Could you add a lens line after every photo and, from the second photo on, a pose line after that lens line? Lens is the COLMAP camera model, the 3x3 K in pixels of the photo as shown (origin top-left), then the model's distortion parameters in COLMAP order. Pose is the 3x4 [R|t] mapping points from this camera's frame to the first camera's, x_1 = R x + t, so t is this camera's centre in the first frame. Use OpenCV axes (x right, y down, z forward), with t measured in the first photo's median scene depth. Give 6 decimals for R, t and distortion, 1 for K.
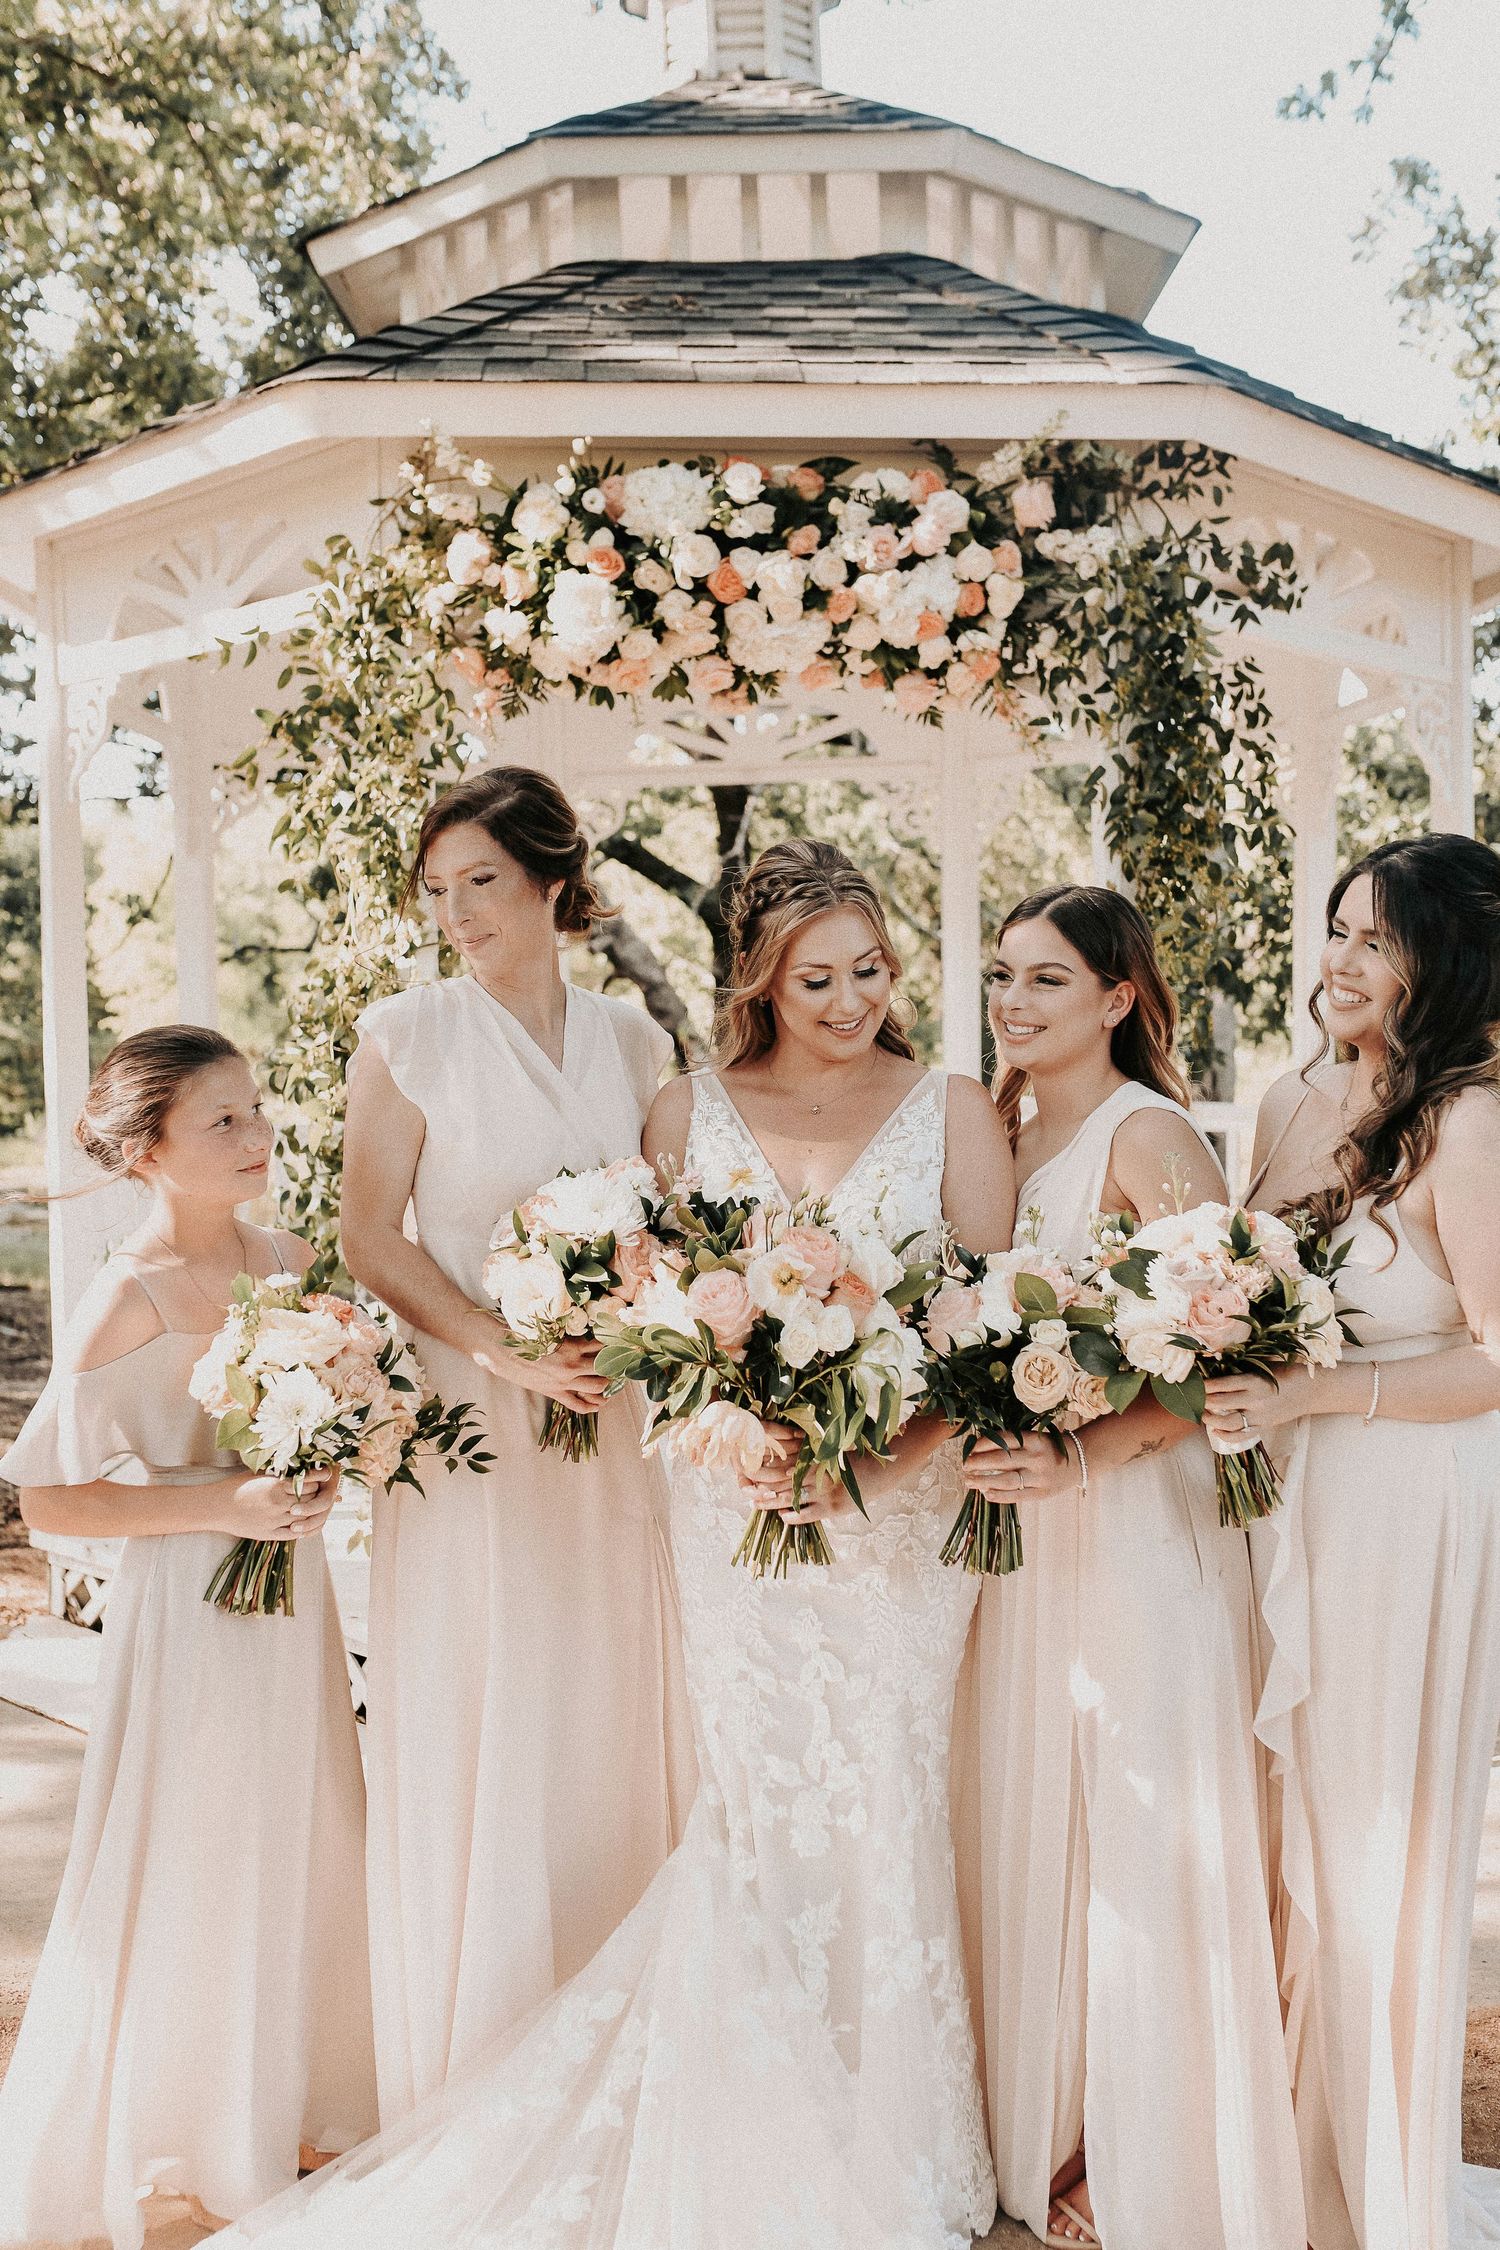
lens RADIAL K [[2302.0, 0, 755.3], [0, 2302.0, 1164.3], [0, 0, 1]] dist [-0.066837, 0.029696]
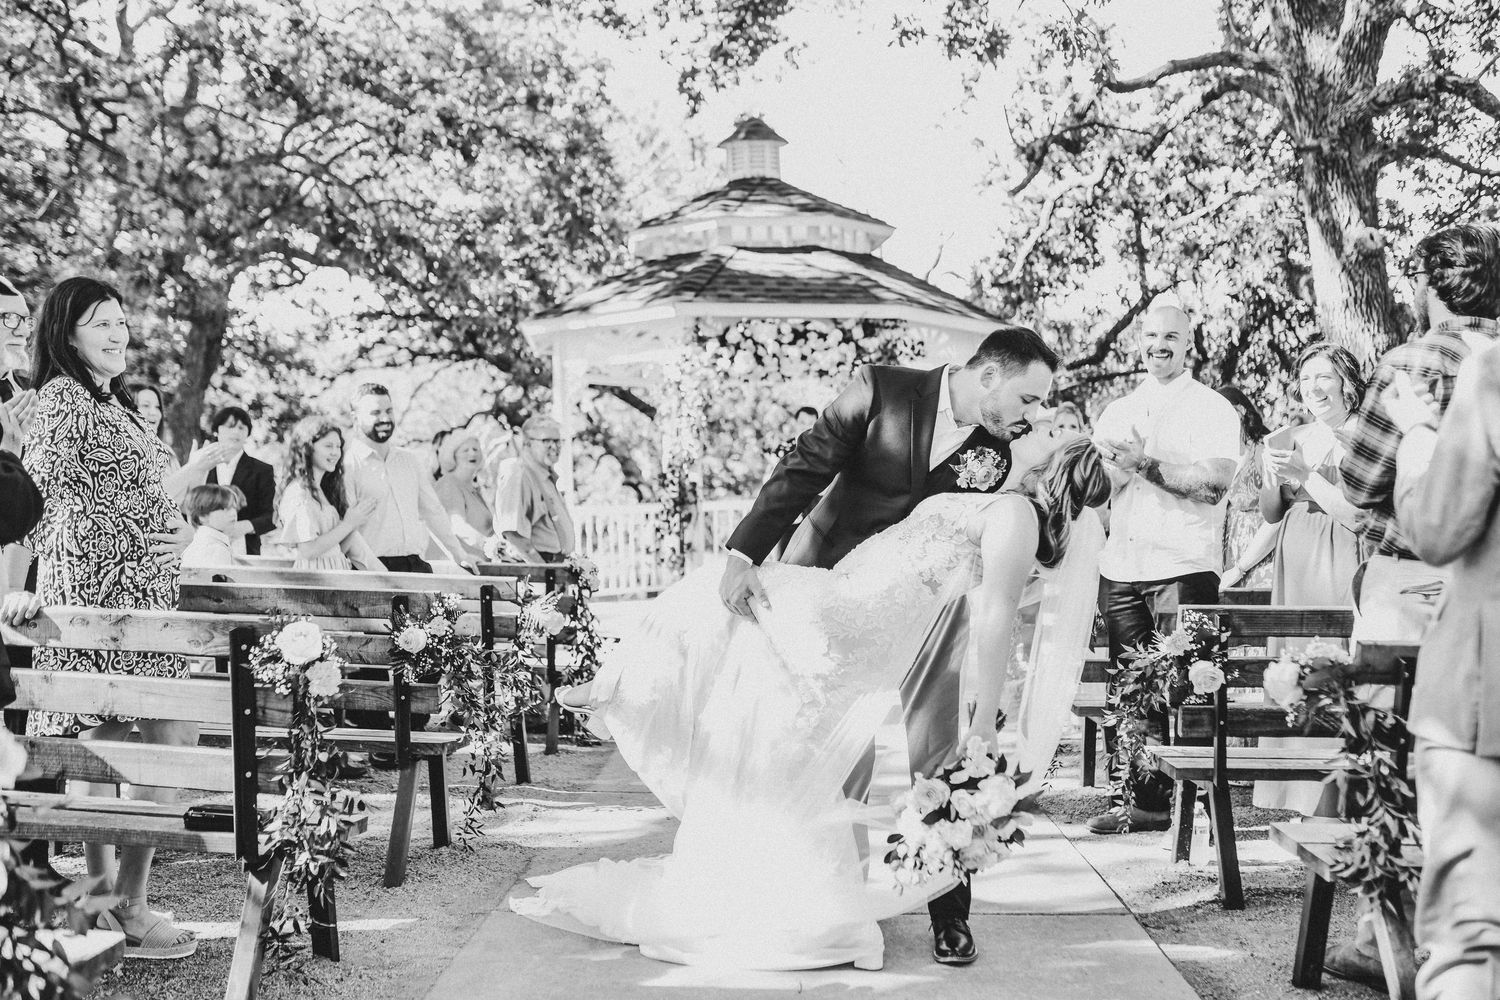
lens RADIAL K [[1507.2, 0, 750.0], [0, 1507.2, 500.0], [0, 0, 1]] dist [-0.070363, 0.147196]
pose [[0.995570, -0.004818, 0.093900, -0.302158], [0.009676, 0.998634, -0.051346, 0.125367], [-0.093524, 0.052027, 0.994257, -1.510674]]
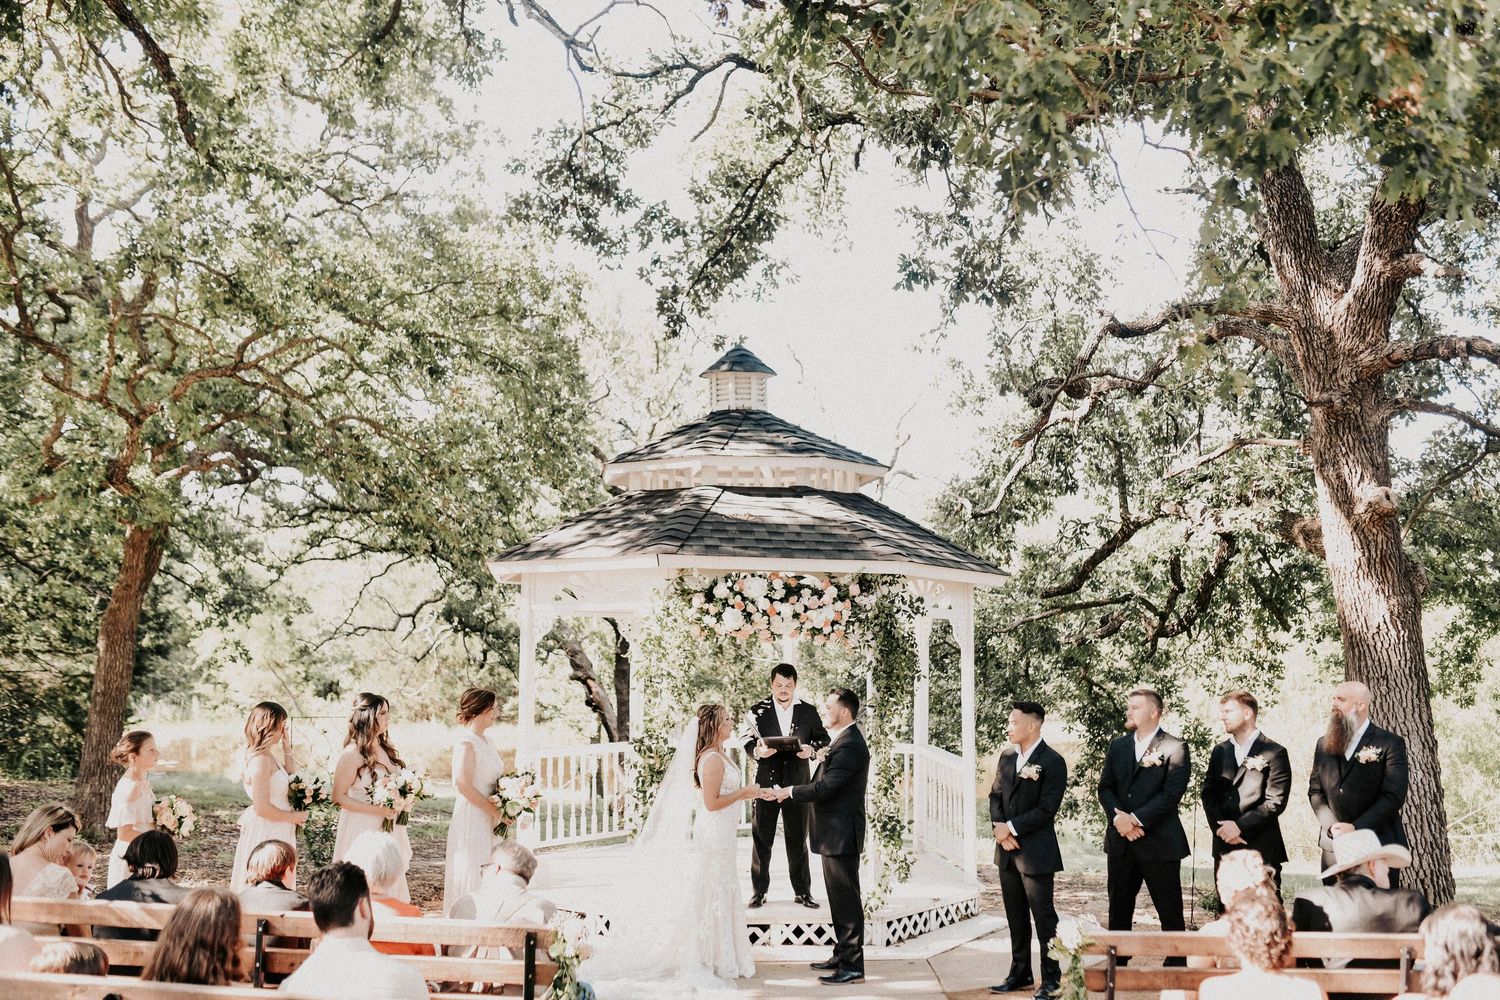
lens RADIAL K [[1443.1, 0, 746.9], [0, 1443.1, 502.3], [0, 0, 1]] dist [-0.059747, 0.108382]
pose [[0.990177, 0.033601, 0.135724, -0.358728], [-0.011877, 0.987399, -0.157804, -0.062114], [-0.139316, 0.154642, 0.978099, -1.220899]]
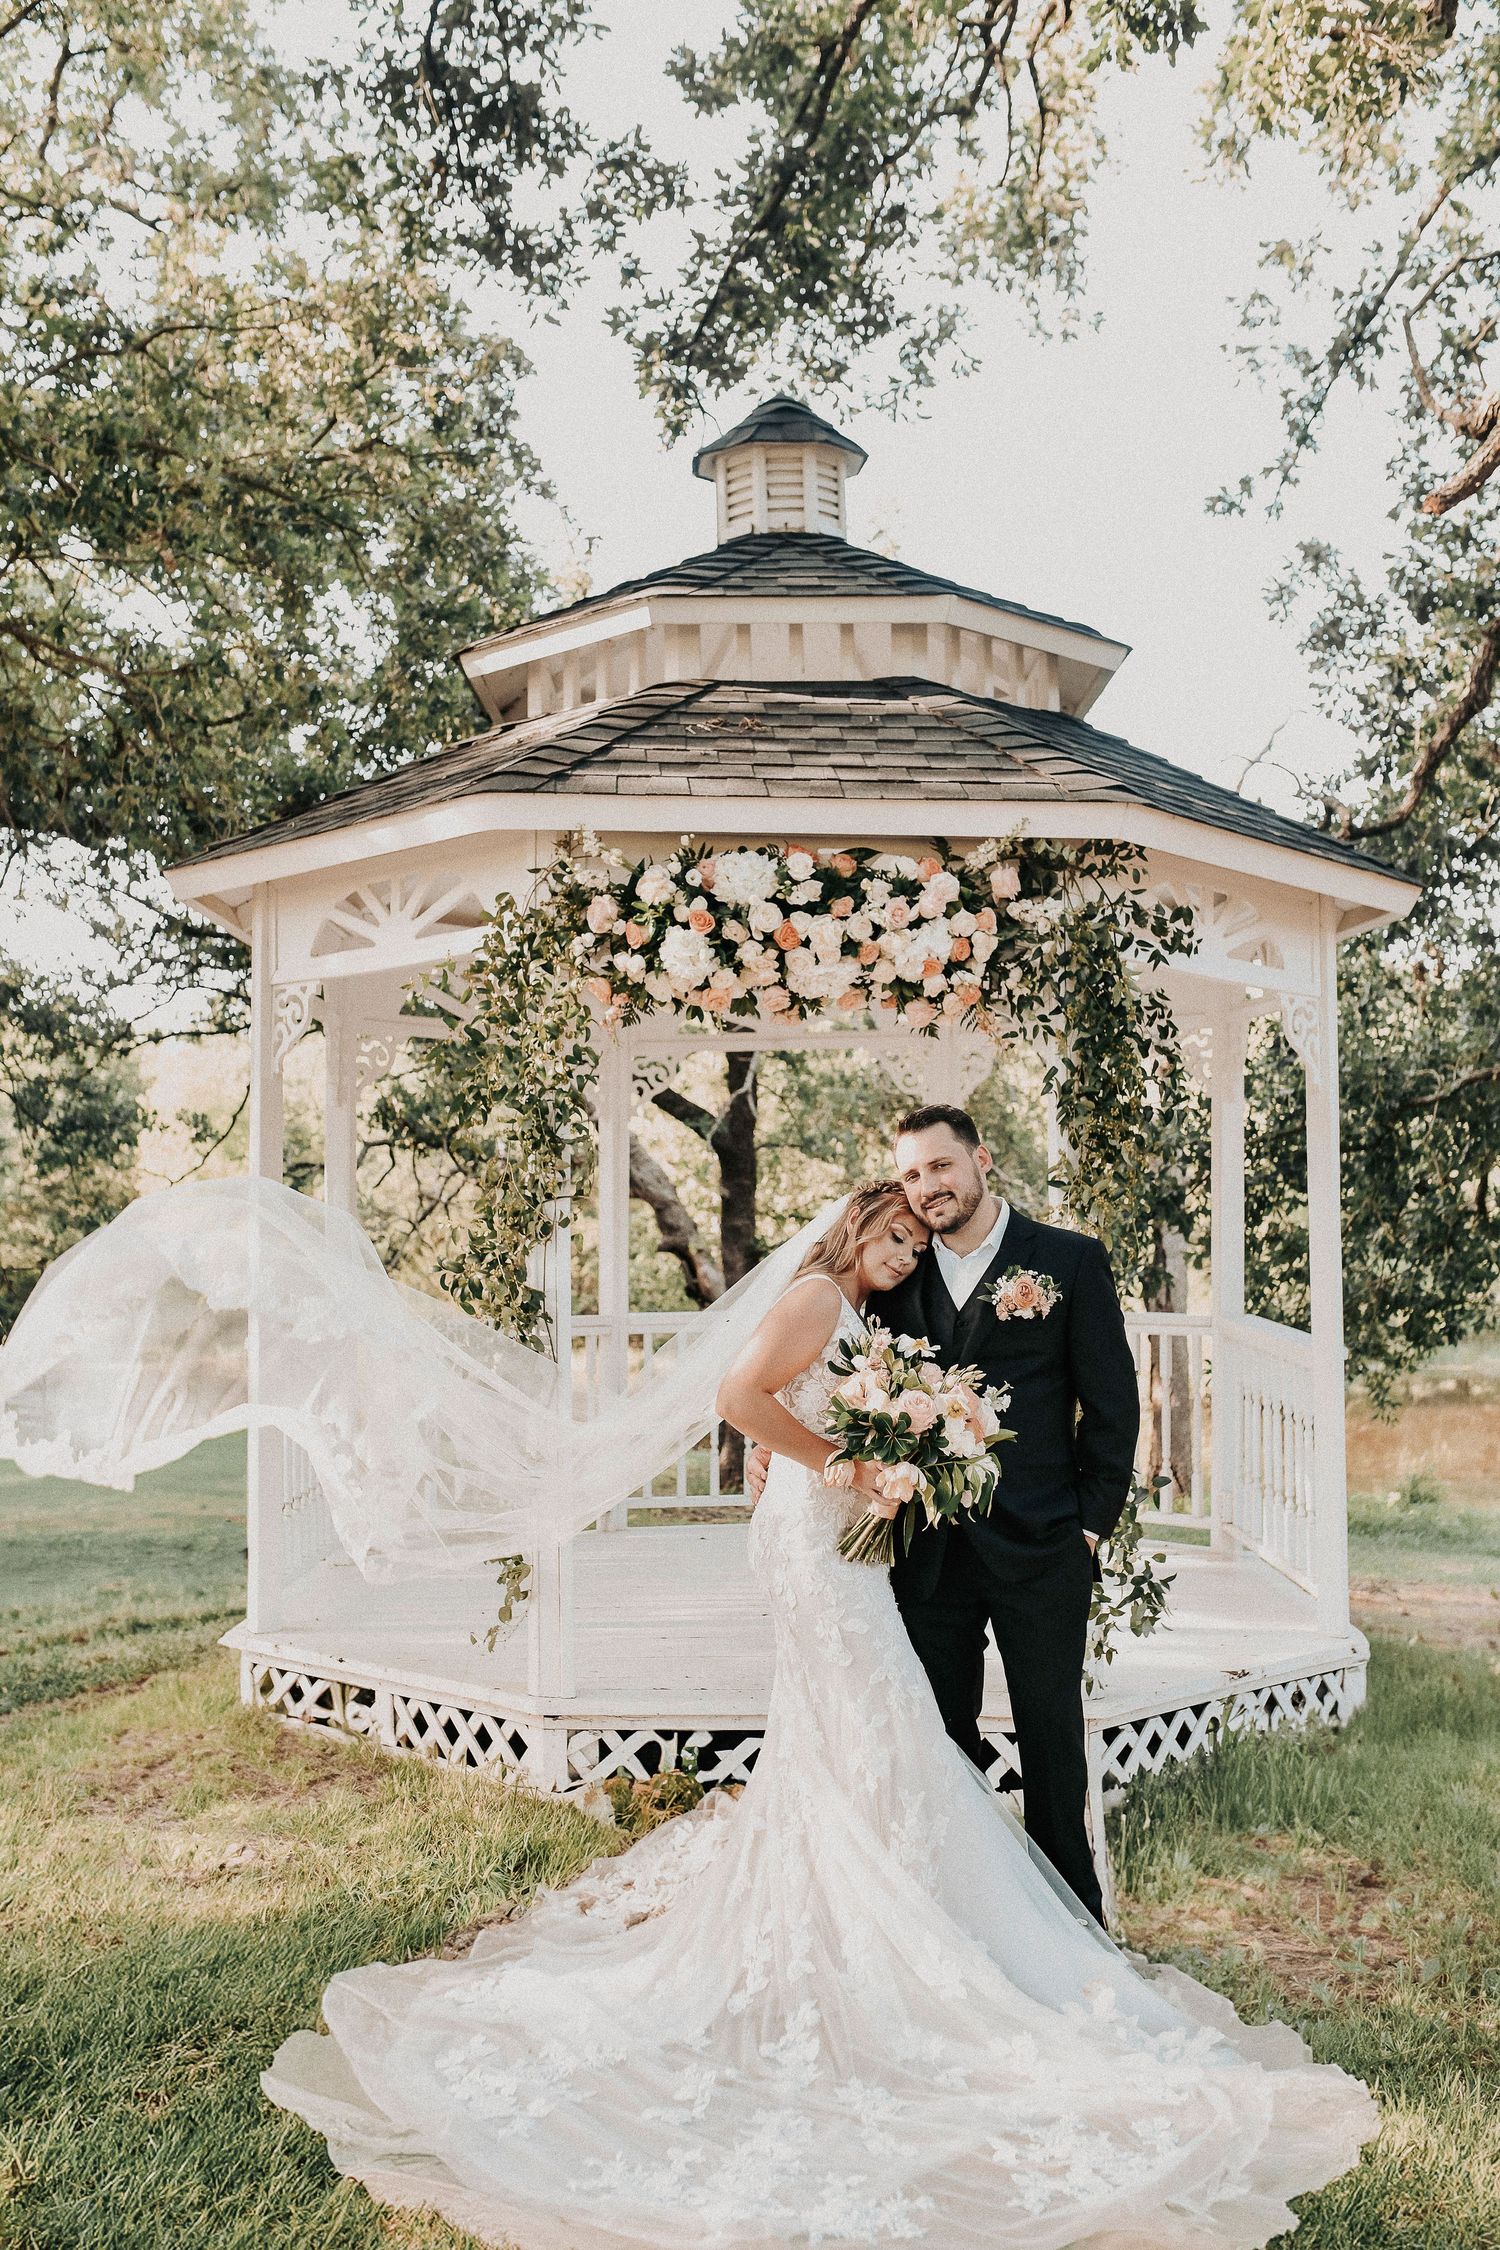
lens RADIAL K [[2213.5, 0, 750.0], [0, 2213.5, 1125.0], [0, 0, 1]] dist [-0.082349, 0.215030]
pose [[0.999920, 0.012081, 0.003836, -0.038446], [-0.011578, 0.993686, -0.111600, 0.013164], [-0.005160, 0.111547, 0.993746, -0.329614]]
